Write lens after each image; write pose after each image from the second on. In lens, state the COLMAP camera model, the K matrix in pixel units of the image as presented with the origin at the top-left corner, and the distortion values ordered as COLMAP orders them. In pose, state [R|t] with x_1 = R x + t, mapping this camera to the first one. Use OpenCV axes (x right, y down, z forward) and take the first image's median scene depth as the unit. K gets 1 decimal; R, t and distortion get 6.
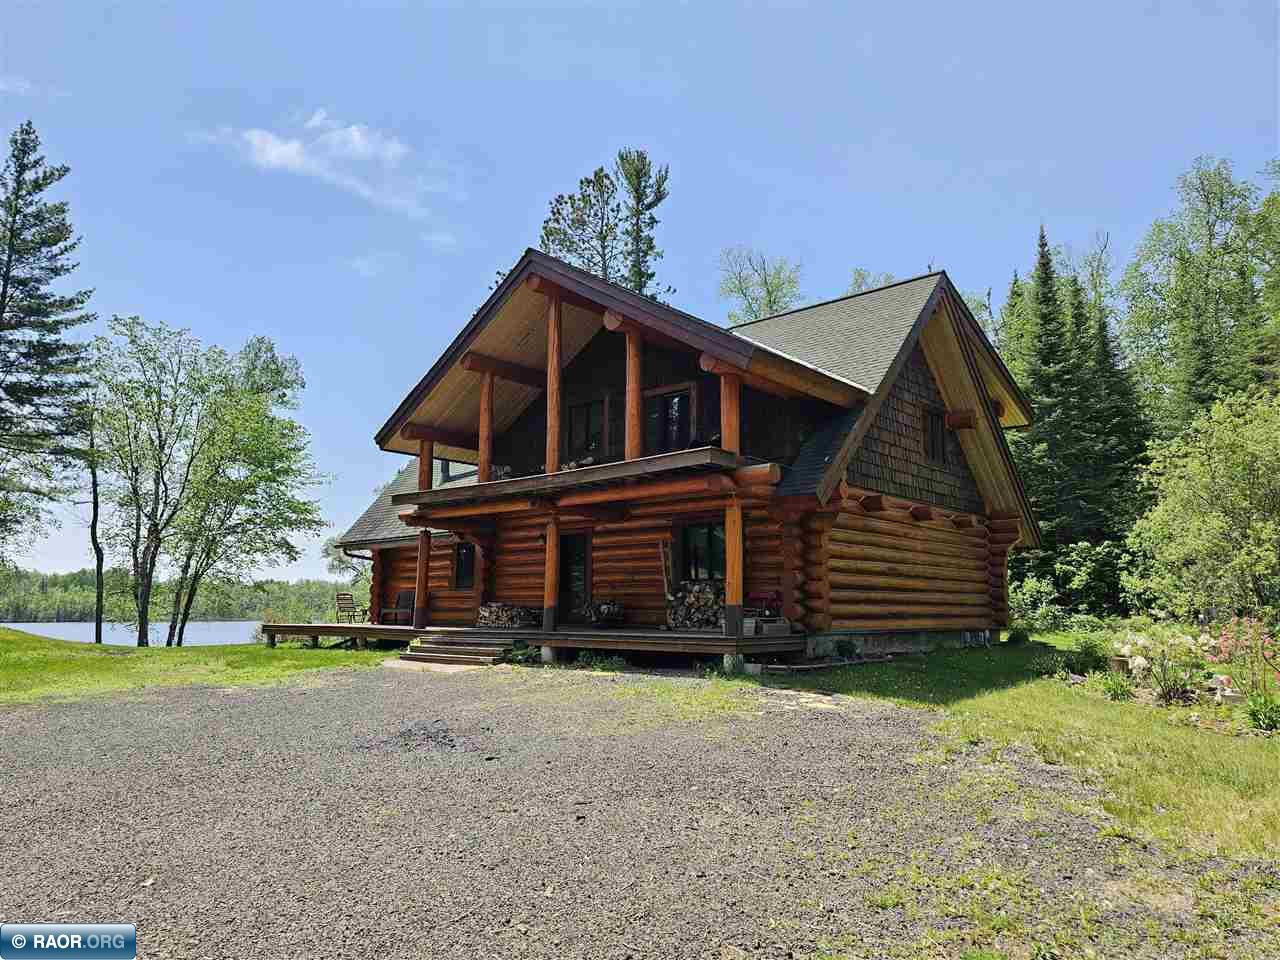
lens RADIAL K [[847.2, 0, 640.0], [0, 847.2, 480.0], [0, 0, 1]] dist [-0.002456, -0.001193]
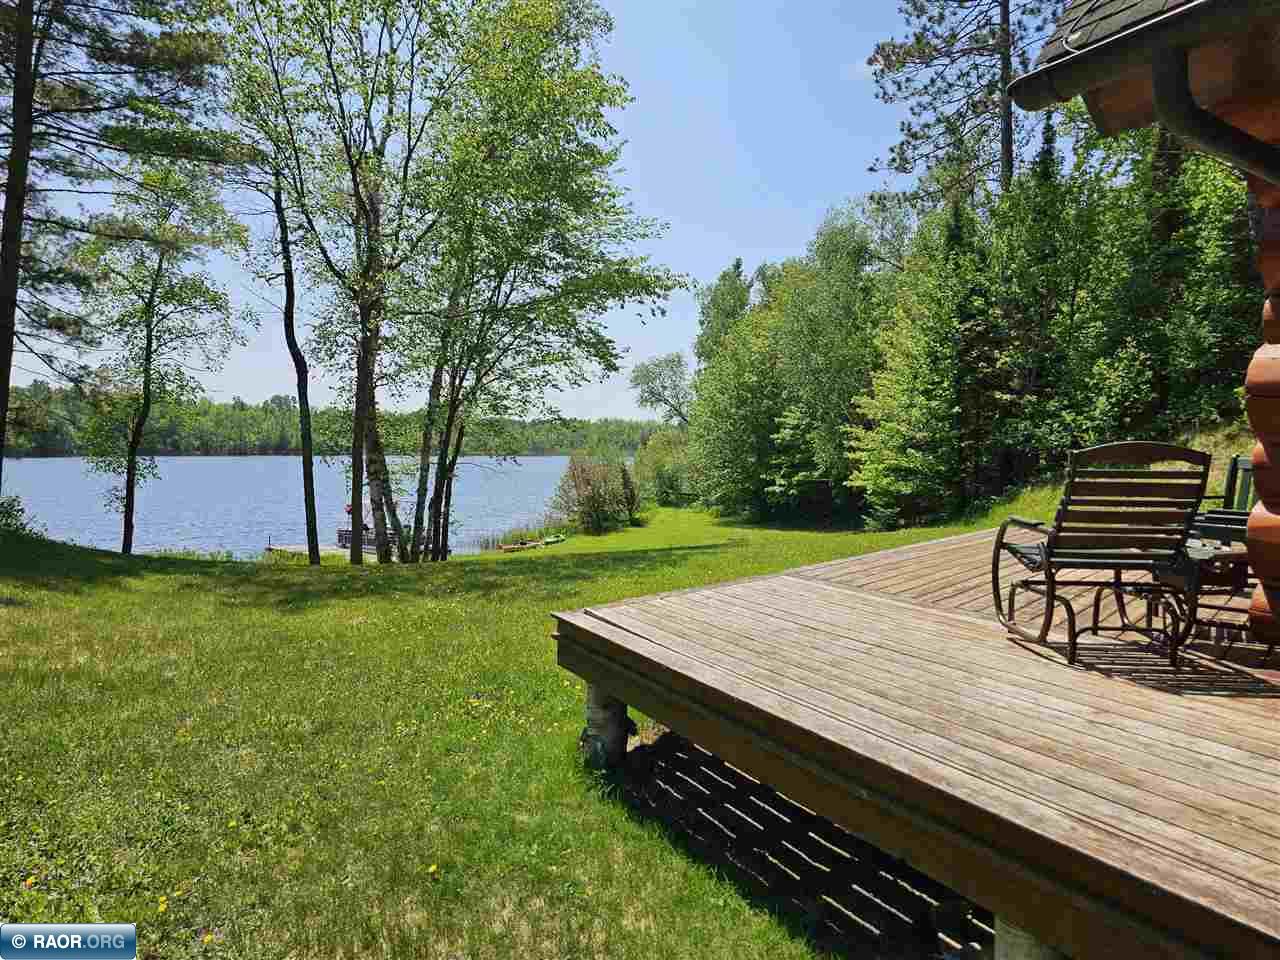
lens RADIAL K [[847.2, 0, 640.0], [0, 847.2, 480.0], [0, 0, 1]] dist [-0.002456, -0.001193]
pose [[0.945668, 0.022090, -0.324382, -0.215030], [0.039485, 0.982502, 0.182018, 0.065677], [0.322726, -0.184937, 0.928249, 0.491174]]
